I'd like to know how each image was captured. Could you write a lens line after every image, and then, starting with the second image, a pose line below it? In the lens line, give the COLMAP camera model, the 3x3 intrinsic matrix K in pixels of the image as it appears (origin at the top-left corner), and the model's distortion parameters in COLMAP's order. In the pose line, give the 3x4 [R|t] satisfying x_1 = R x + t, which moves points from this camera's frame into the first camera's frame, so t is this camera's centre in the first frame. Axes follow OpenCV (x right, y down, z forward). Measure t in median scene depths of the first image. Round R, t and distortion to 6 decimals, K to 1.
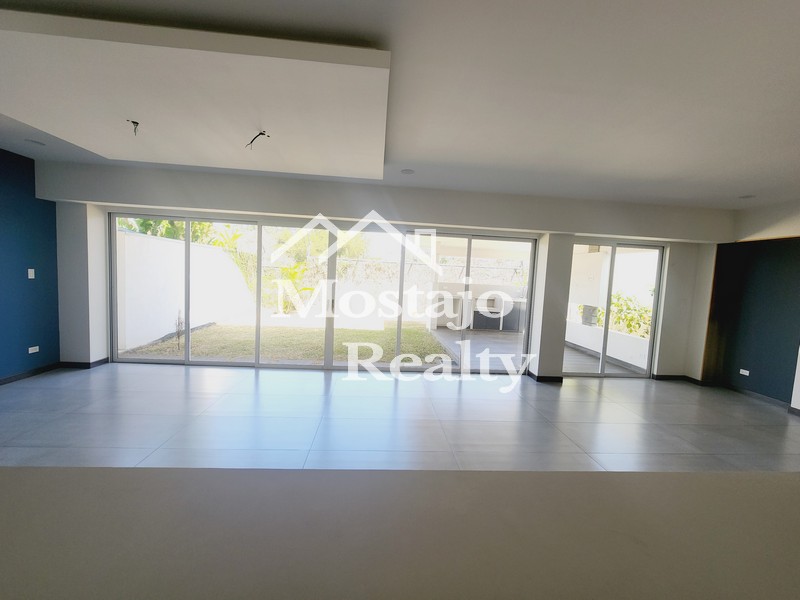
lens RADIAL K [[328.8, 0, 400.1], [0, 328.8, 301.1], [0, 0, 1]] dist [-0.000521, 0.000108]
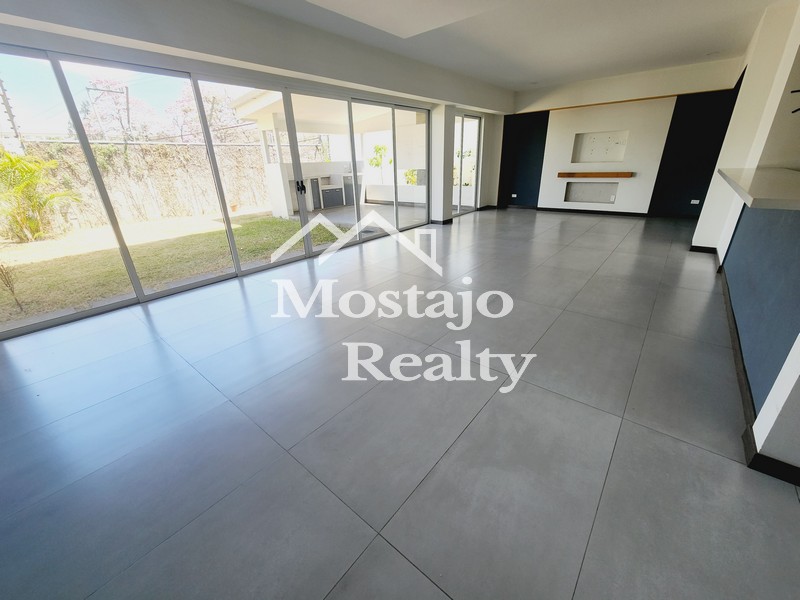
lens RADIAL K [[328.8, 0, 401.1], [0, 328.8, 299.0], [0, 0, 1]] dist [-0.000521, 0.000108]
pose [[0.687571, -0.348021, 0.637281, -0.653351], [0.127848, 0.921969, 0.365553, 0.000958], [-0.714773, -0.169869, 0.678413, 0.117162]]
